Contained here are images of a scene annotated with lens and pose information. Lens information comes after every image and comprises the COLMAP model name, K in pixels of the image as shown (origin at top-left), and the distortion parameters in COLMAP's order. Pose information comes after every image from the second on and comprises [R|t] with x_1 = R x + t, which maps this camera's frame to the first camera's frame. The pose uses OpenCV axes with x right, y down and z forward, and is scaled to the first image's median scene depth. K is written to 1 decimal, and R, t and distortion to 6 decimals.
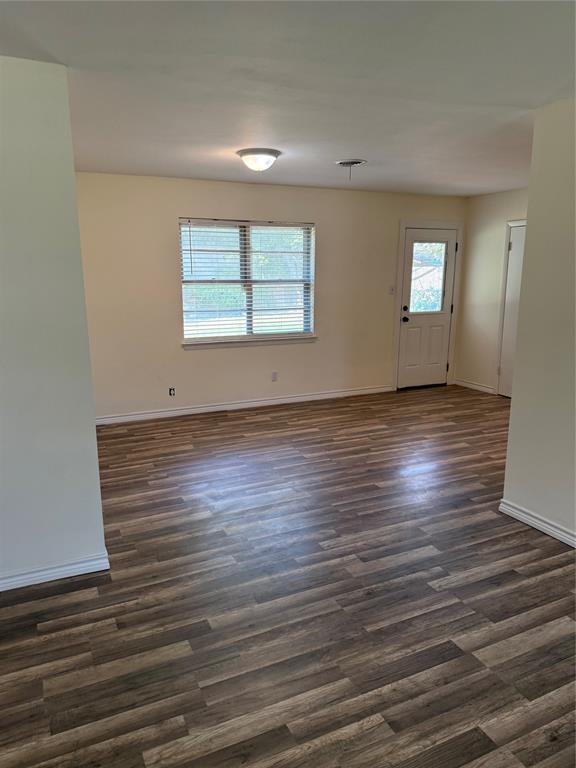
lens RADIAL K [[547.0, 0, 288.0], [0, 547.0, 384.0], [0, 0, 1]] dist [0.229589, -0.382974]
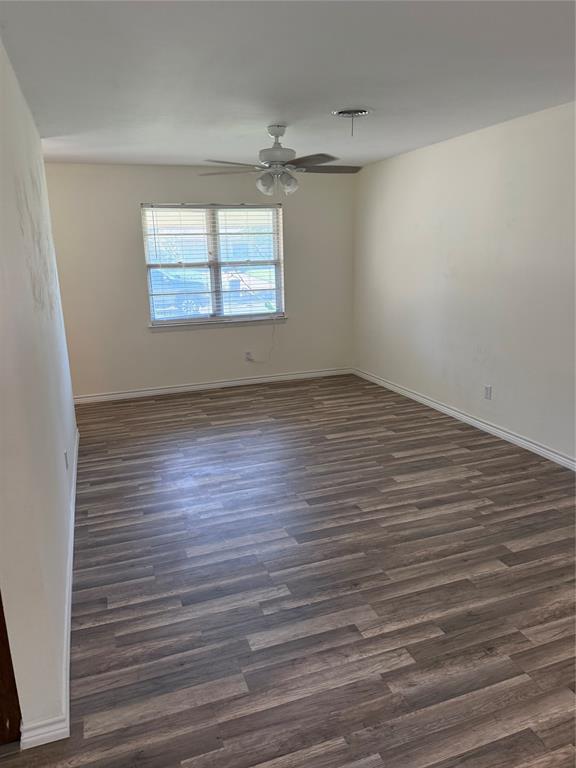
lens RADIAL K [[547.0, 0, 288.0], [0, 547.0, 384.0], [0, 0, 1]] dist [0.229589, -0.382974]
pose [[-0.995224, -0.009570, 0.097142, 0.176581], [0.034584, 0.896061, 0.442583, -0.394864], [-0.091281, 0.443829, -0.891450, 1.796813]]
